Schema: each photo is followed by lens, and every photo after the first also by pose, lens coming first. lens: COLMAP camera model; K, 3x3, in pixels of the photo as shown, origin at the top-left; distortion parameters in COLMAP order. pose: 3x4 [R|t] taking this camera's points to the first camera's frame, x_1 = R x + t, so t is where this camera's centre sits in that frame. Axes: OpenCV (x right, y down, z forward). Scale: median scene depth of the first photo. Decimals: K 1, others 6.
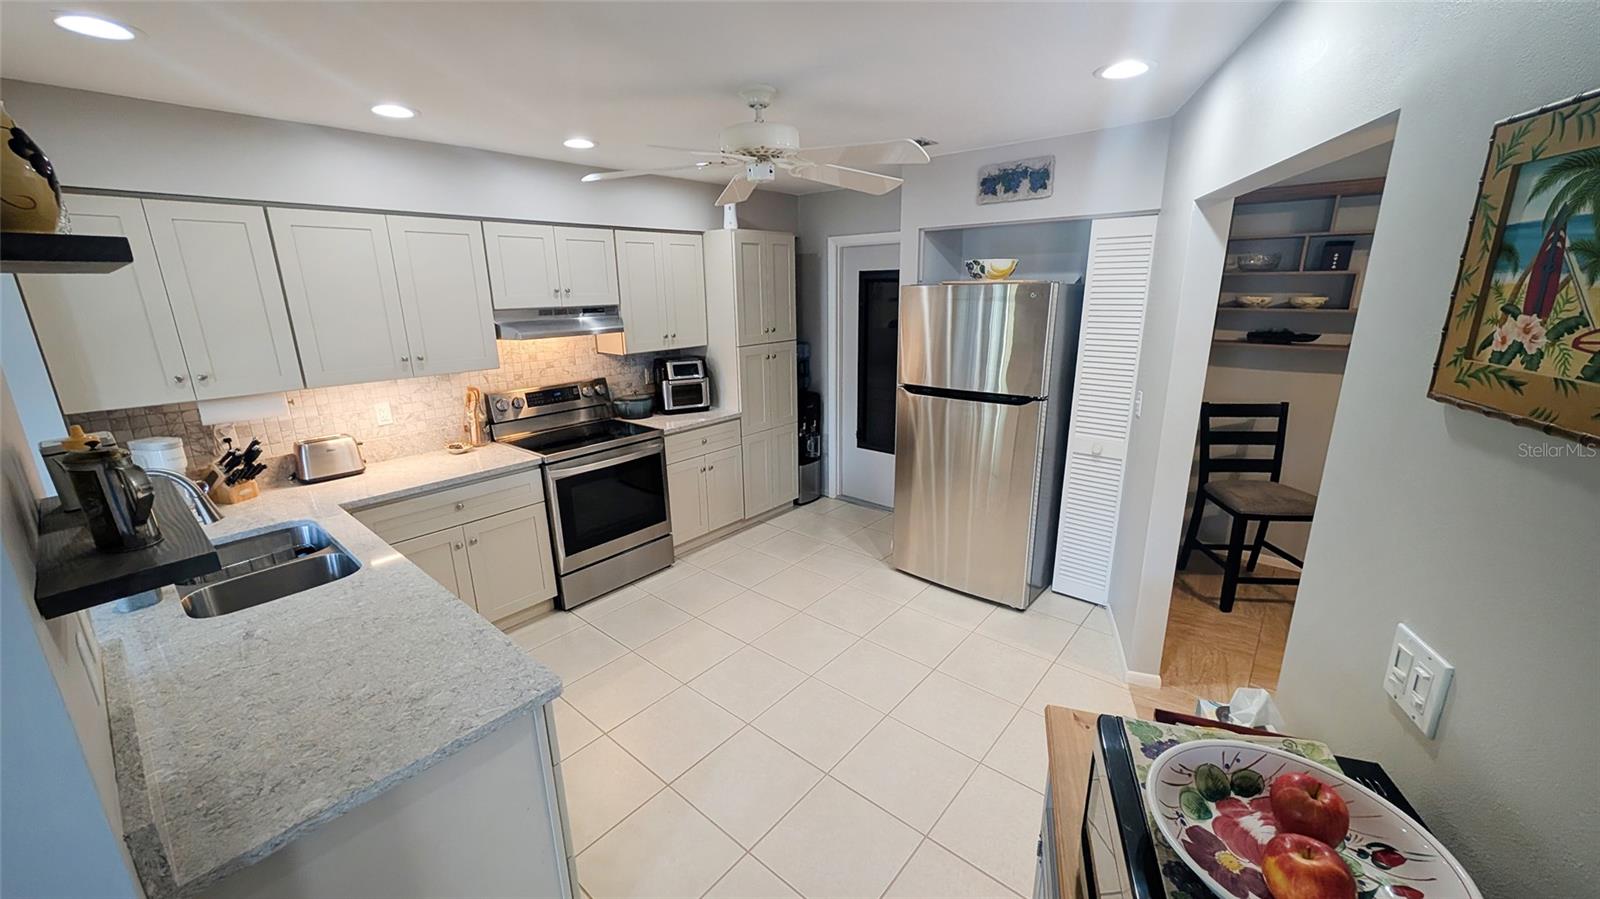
lens RADIAL K [[606.1, 0, 795.6], [0, 606.1, 454.9], [0, 0, 1]] dist [0.001301, -0.000278]
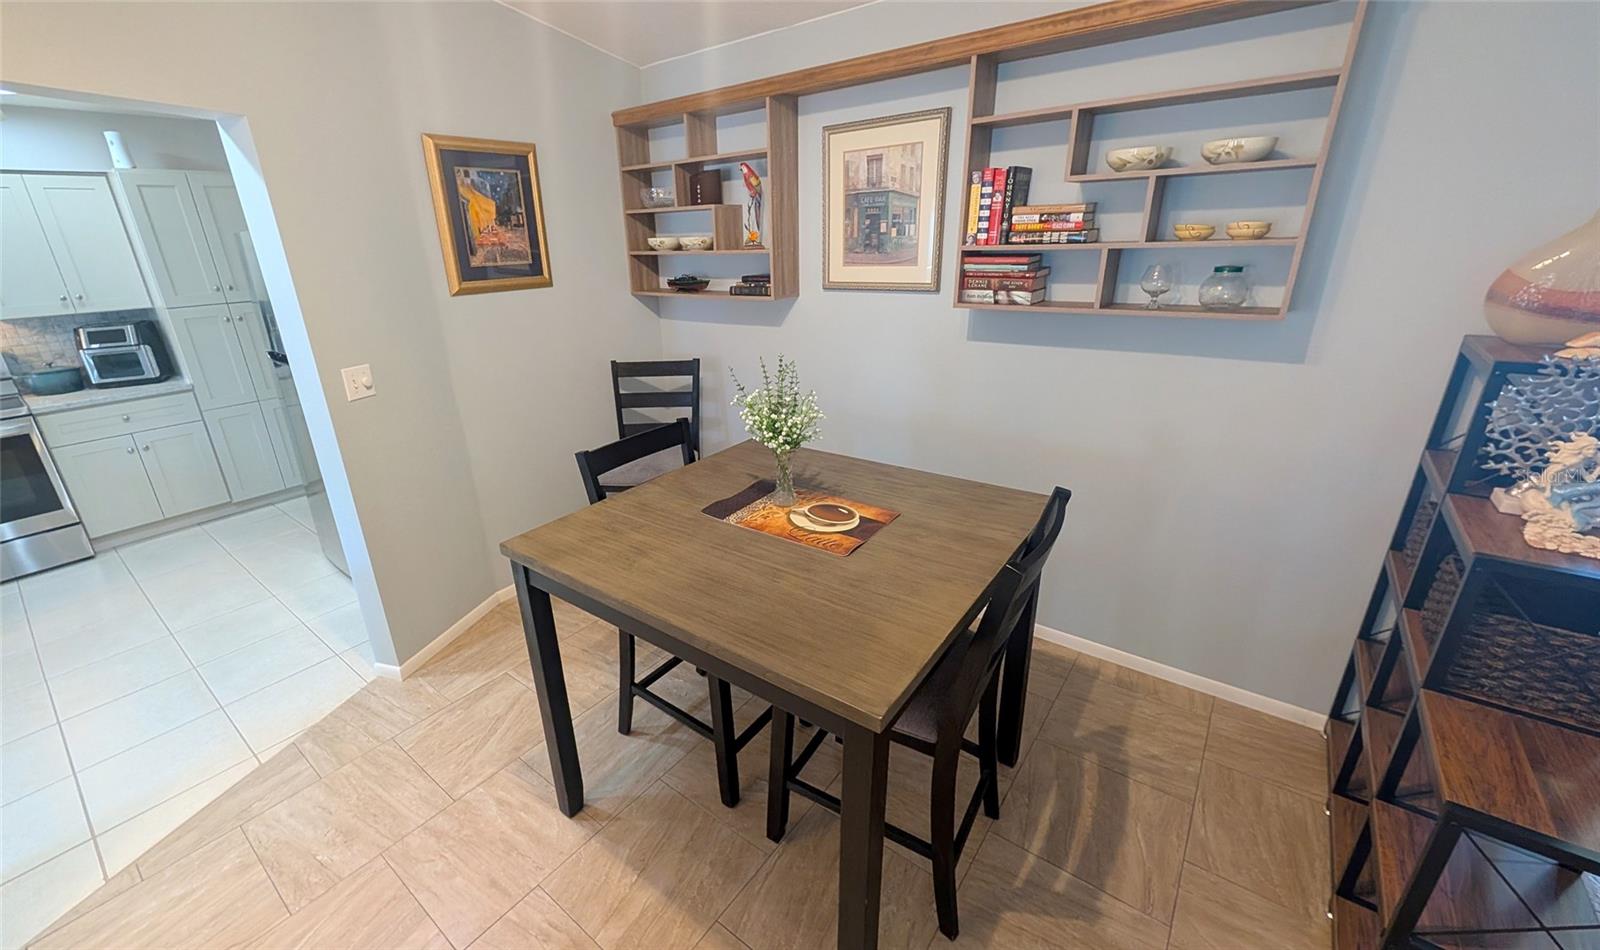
lens RADIAL K [[647.0, 0, 744.0], [0, 647.0, 472.5], [0, 0, 1]] dist [0.004863, -0.000077]
pose [[0.999243, -0.031316, 0.023072, 0.764415], [0.029311, 0.996149, 0.082627, 0.004098], [-0.025570, -0.081888, 0.996313, 0.030146]]
